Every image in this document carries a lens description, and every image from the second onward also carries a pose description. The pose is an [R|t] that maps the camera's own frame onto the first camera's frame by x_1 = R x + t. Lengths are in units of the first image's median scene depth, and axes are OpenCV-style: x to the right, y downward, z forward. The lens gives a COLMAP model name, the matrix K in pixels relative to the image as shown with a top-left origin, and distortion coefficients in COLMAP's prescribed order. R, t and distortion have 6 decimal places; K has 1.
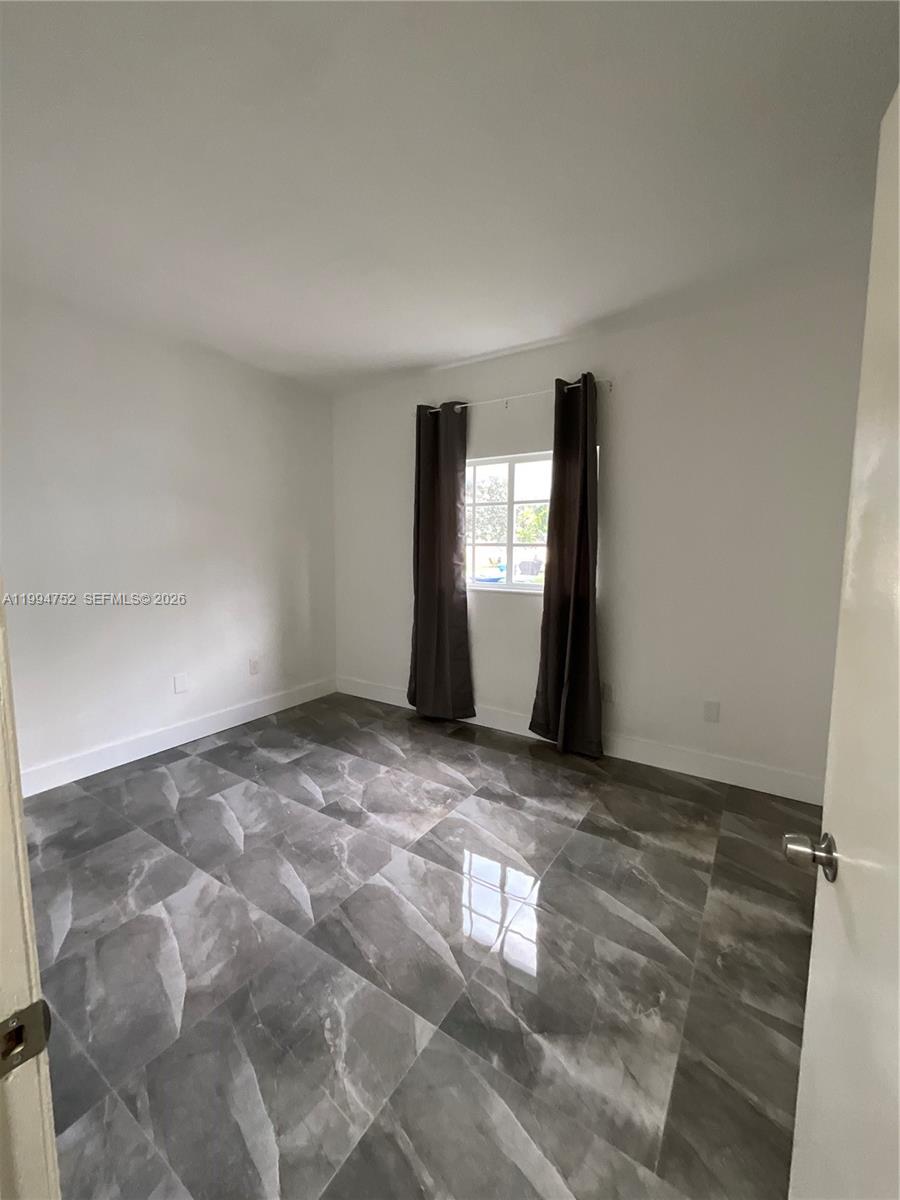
lens RADIAL K [[481.5, 0, 450.0], [0, 481.5, 600.0], [0, 0, 1]] dist [-0.000256, -0.000304]
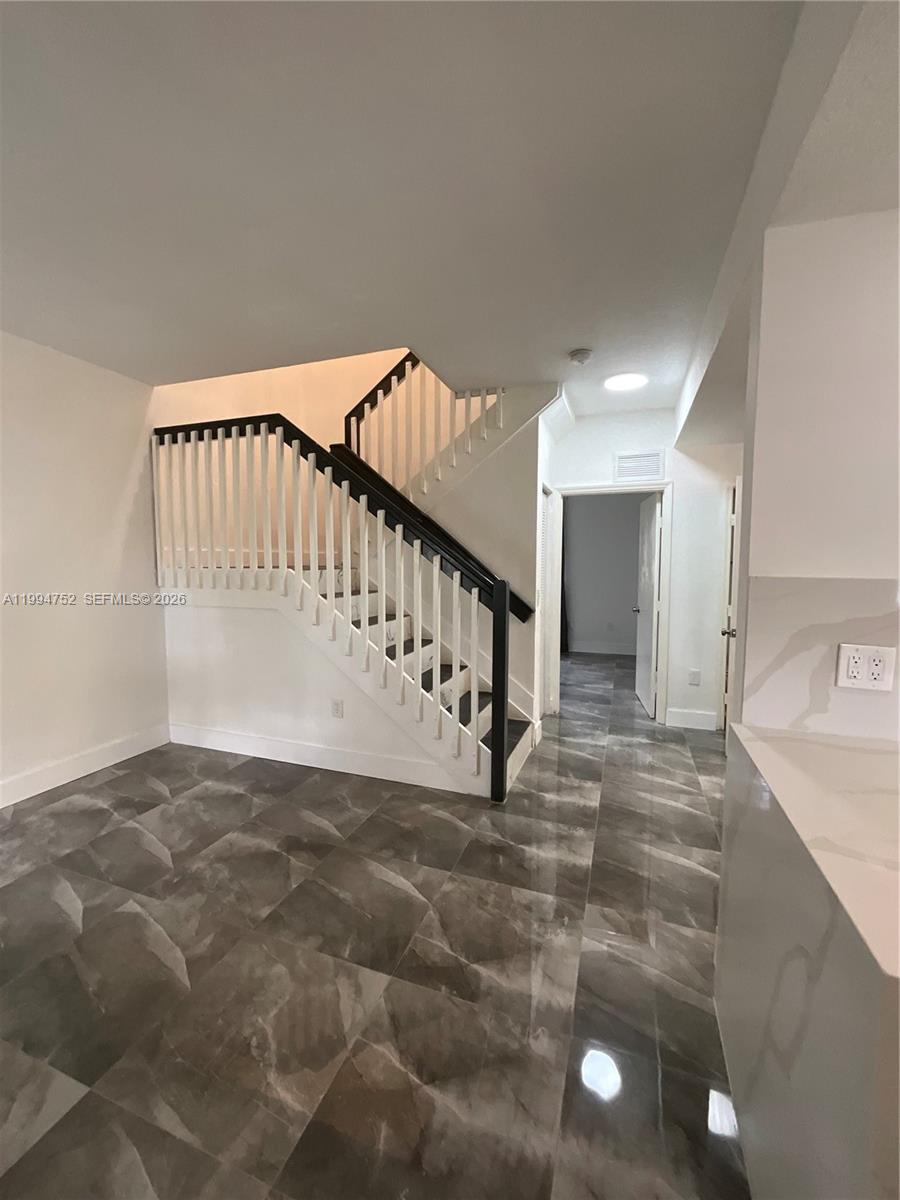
lens RADIAL K [[488.3, 0, 449.5], [0, 488.3, 597.3], [0, 0, 1]] dist [0.002172, 0.000540]
pose [[0.972380, -0.017369, 0.232758, -0.127145], [0.027230, 0.998859, -0.039221, 0.016871], [-0.231812, 0.044476, 0.971743, -0.193335]]
